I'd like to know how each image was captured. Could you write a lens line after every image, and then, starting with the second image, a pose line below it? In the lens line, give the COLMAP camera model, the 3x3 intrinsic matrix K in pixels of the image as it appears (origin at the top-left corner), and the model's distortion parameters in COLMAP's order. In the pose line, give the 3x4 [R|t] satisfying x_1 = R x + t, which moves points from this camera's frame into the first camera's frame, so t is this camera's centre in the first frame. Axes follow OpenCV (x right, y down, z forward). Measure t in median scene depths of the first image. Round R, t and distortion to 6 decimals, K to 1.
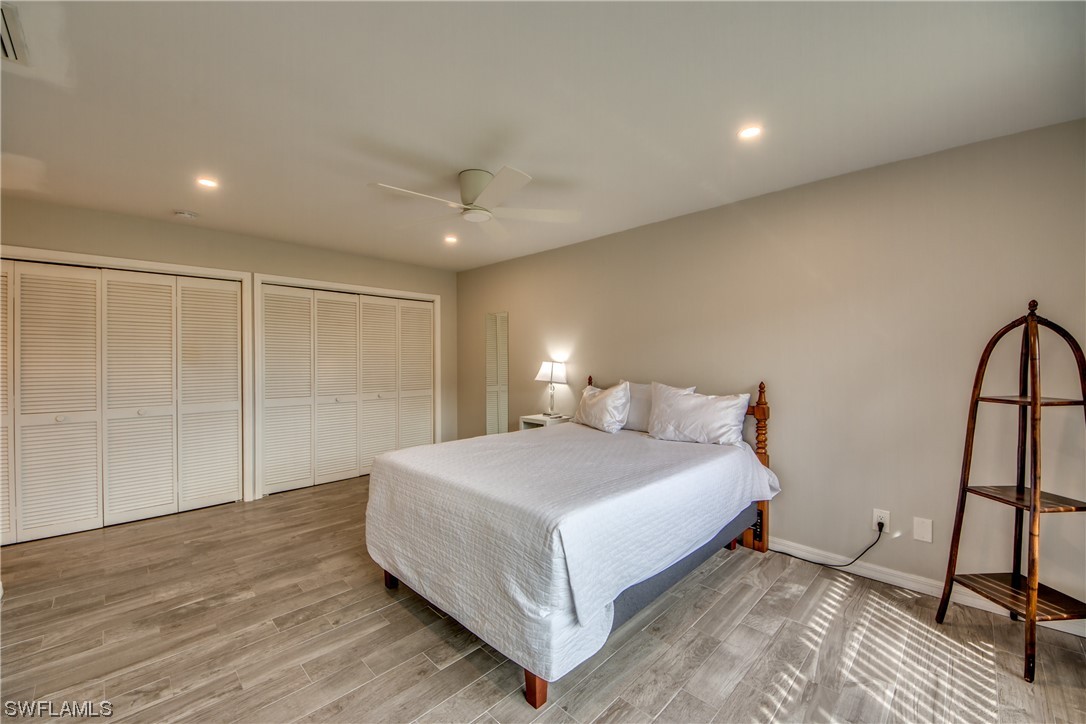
lens RADIAL K [[407.6, 0, 543.0], [0, 407.6, 362.0], [0, 0, 1]] dist [0.026563, -0.020896]
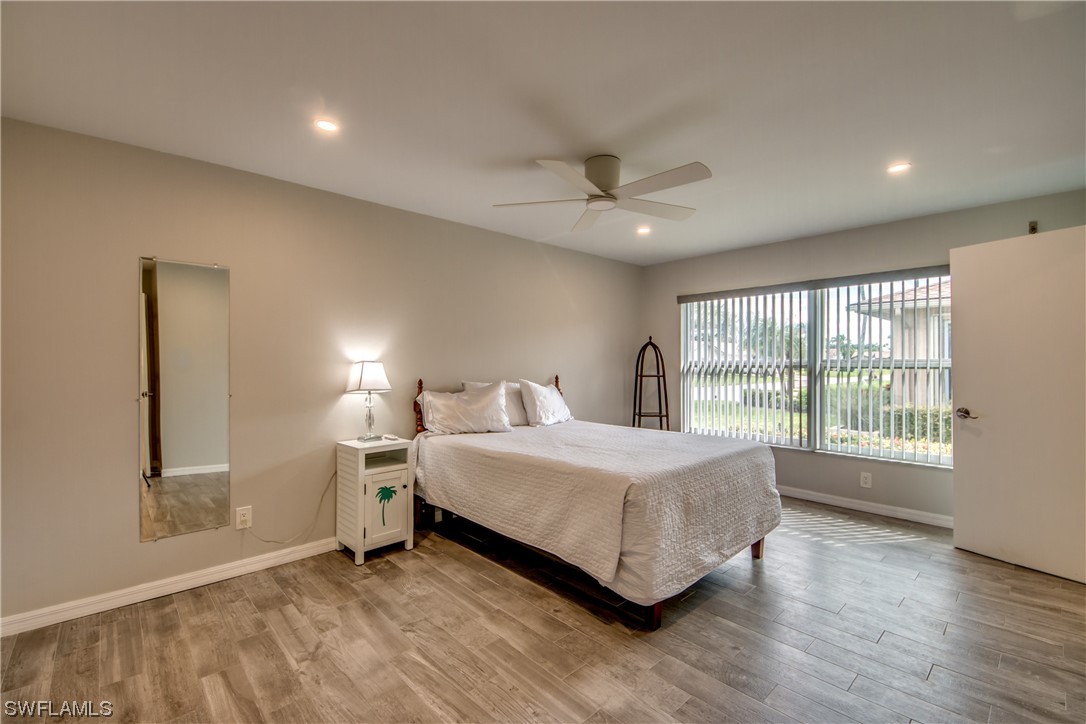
lens RADIAL K [[455.9, 0, 543.5], [0, 455.9, 363.1], [0, 0, 1]] dist [0.037201, -0.027677]
pose [[0.076793, 0.000737, 0.997047, -1.219555], [0.011132, 0.999937, -0.001596, 0.009113], [-0.996985, 0.011222, 0.076780, 1.058138]]
